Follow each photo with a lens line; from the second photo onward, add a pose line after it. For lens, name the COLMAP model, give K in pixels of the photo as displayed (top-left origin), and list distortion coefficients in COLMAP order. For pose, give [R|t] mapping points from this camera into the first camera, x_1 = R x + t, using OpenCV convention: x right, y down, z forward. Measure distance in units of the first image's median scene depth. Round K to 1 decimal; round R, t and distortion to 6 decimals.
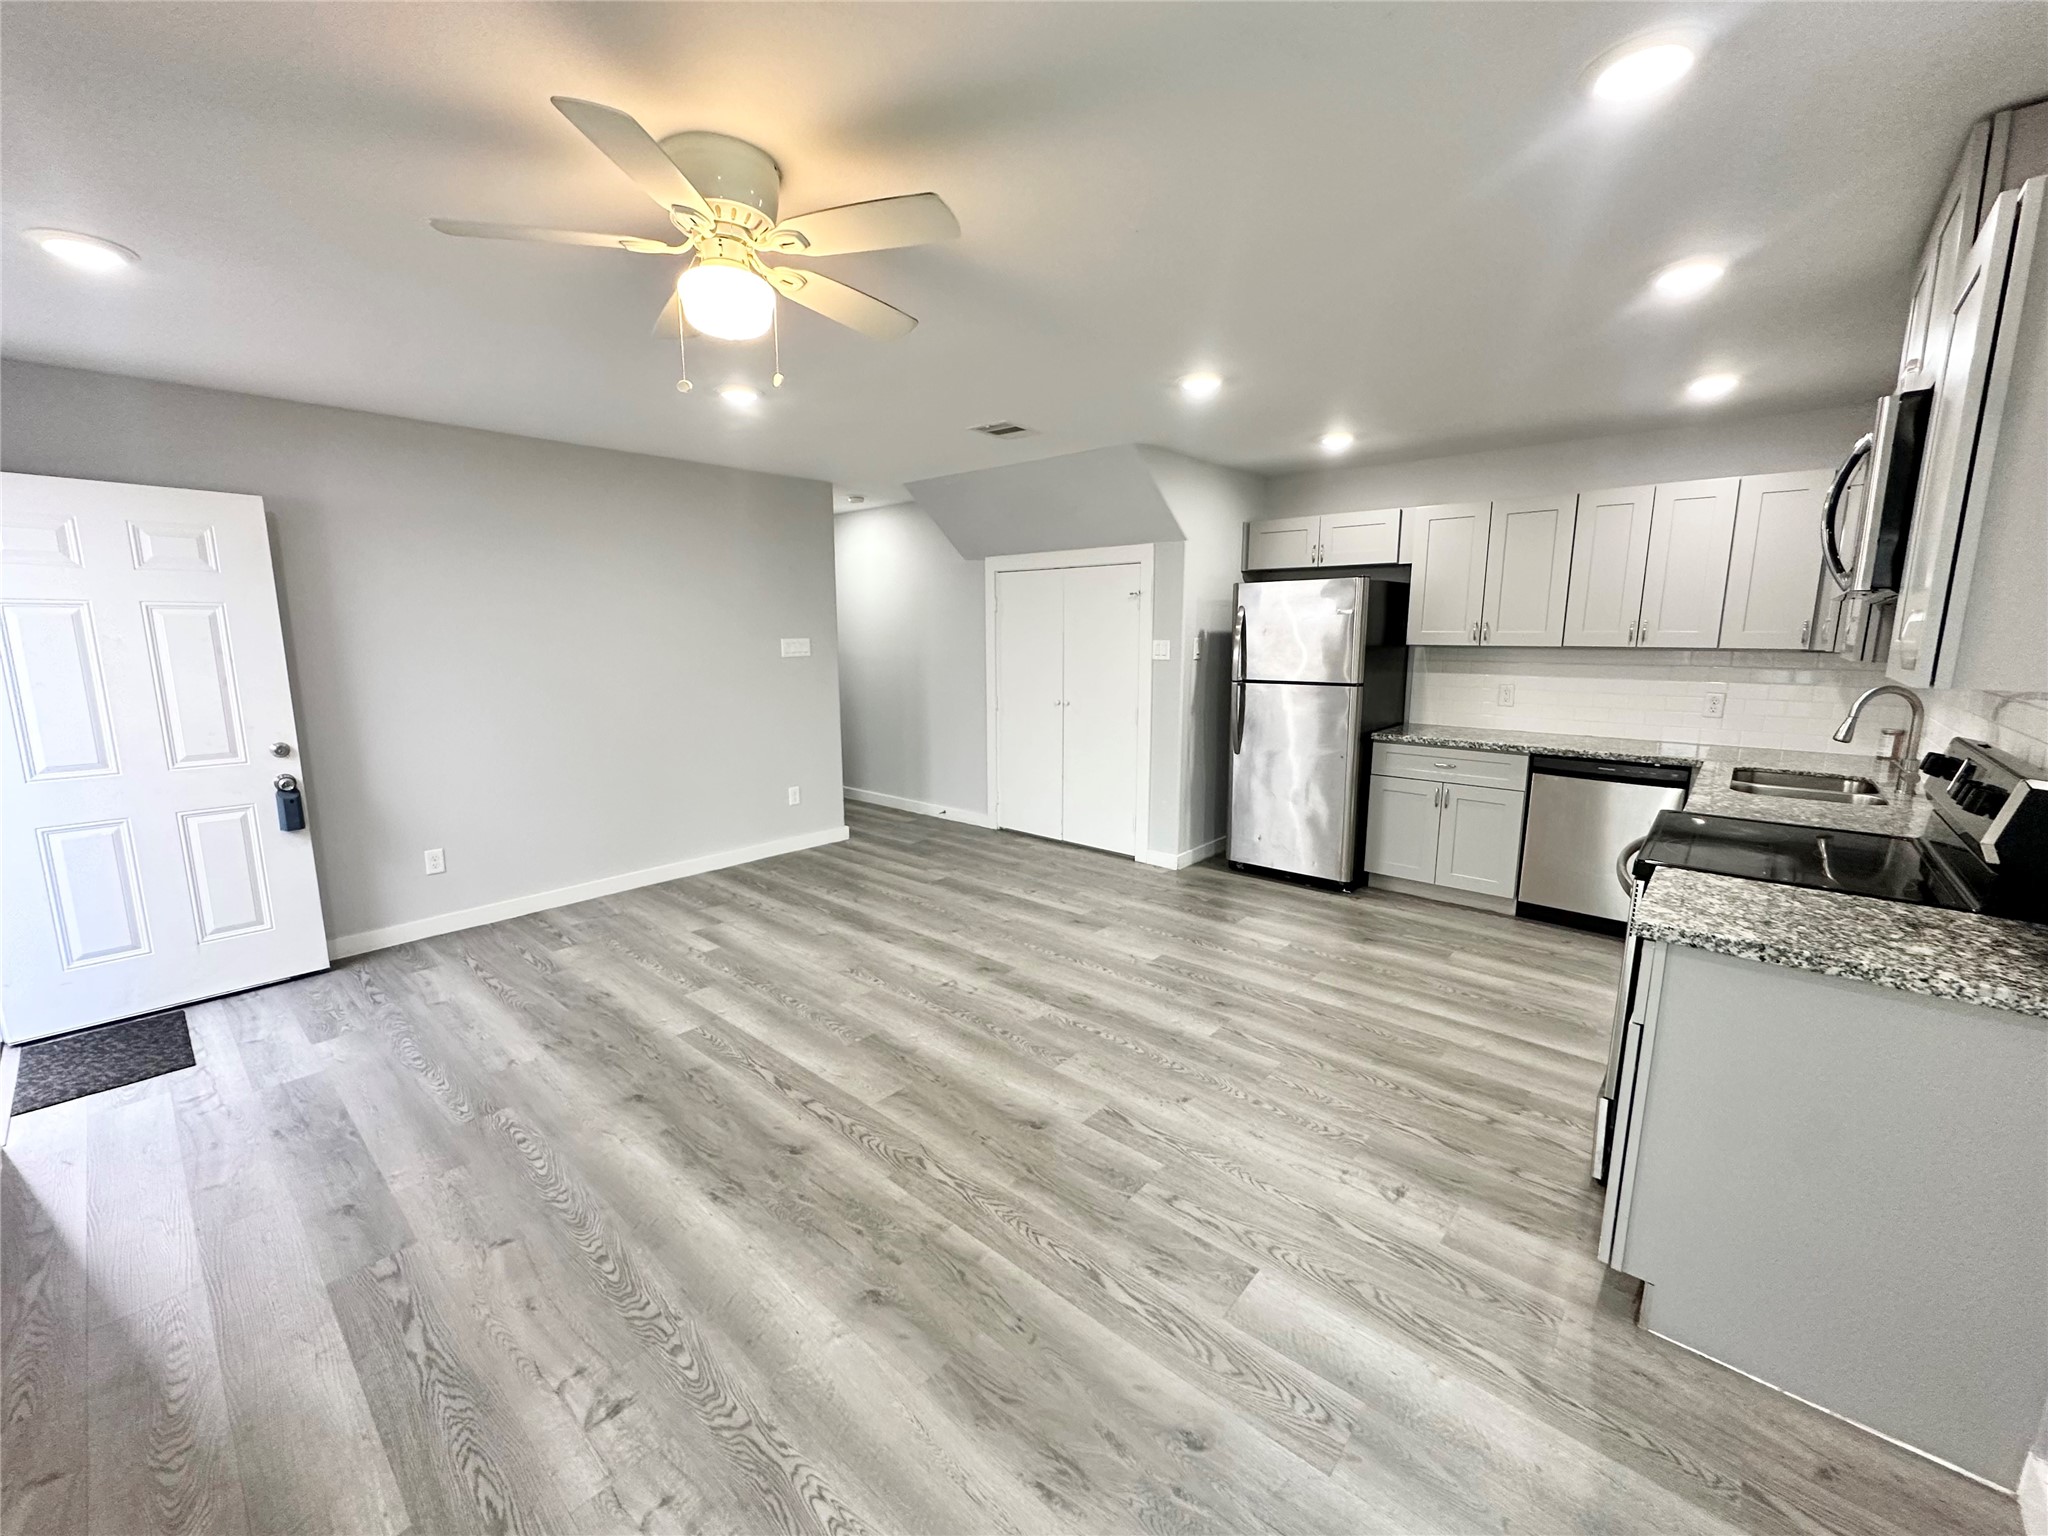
lens RADIAL K [[818.6, 0, 1022.9], [0, 818.6, 762.9], [0, 0, 1]] dist [-0.008052, 0.001559]
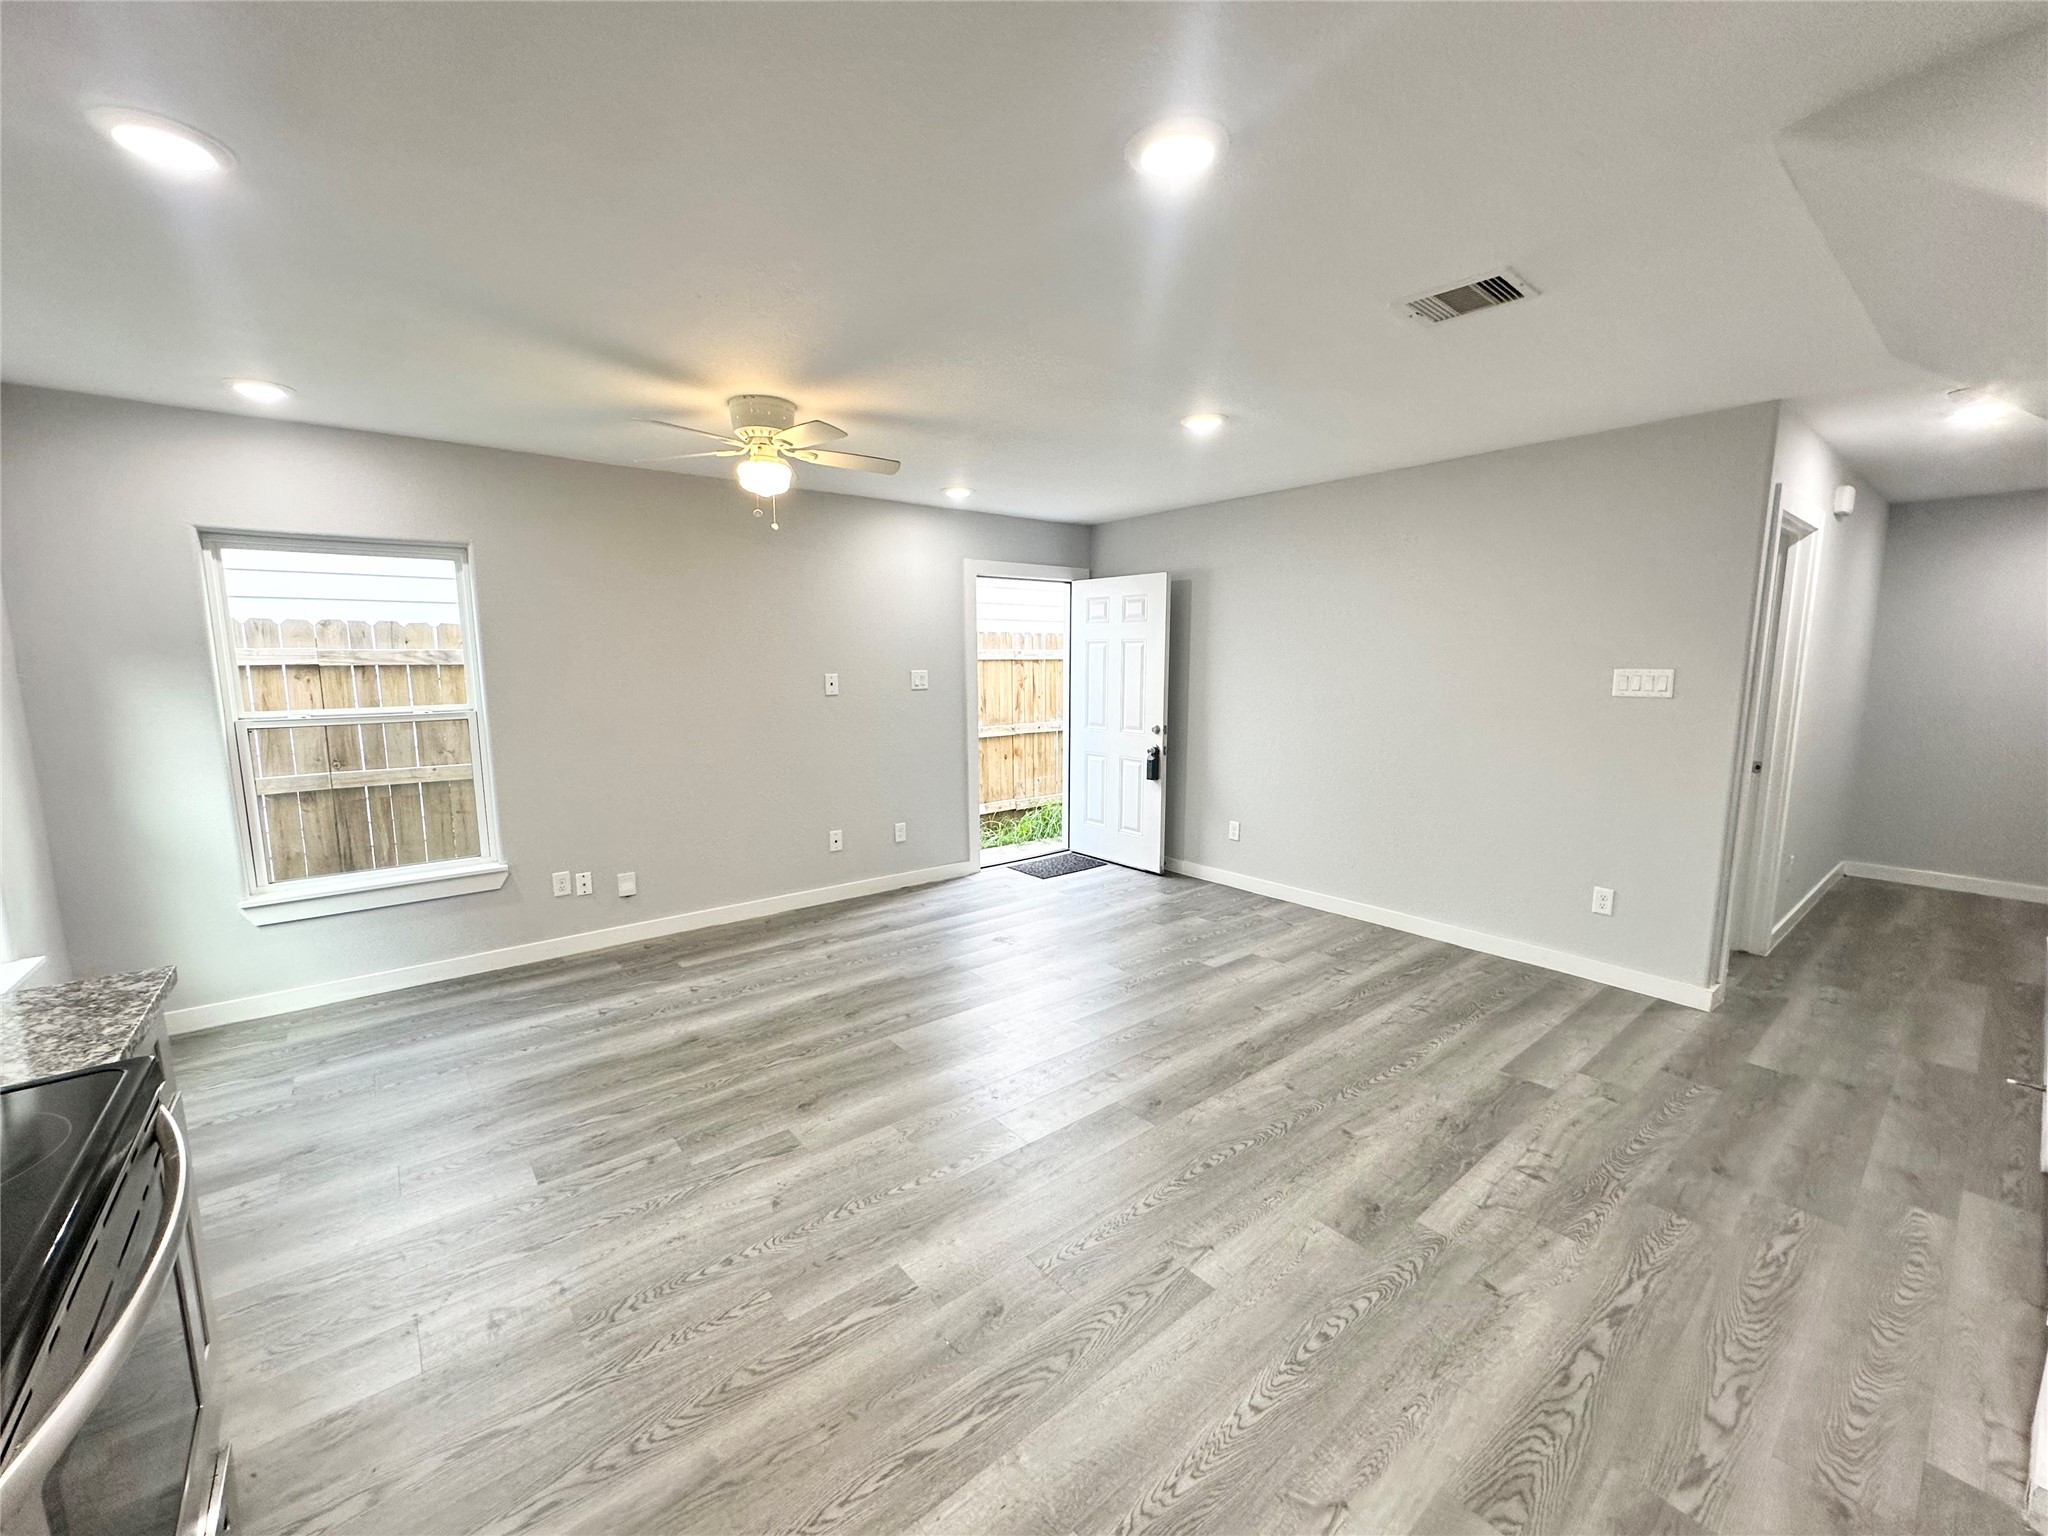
lens RADIAL K [[818.6, 0, 1022.9], [0, 818.6, 762.9], [0, 0, 1]] dist [-0.008052, 0.001559]
pose [[-0.166803, 0.131822, -0.977139, 0.618517], [-0.156683, 0.974886, 0.158265, -0.142892], [0.973461, 0.179500, -0.141960, 0.857955]]
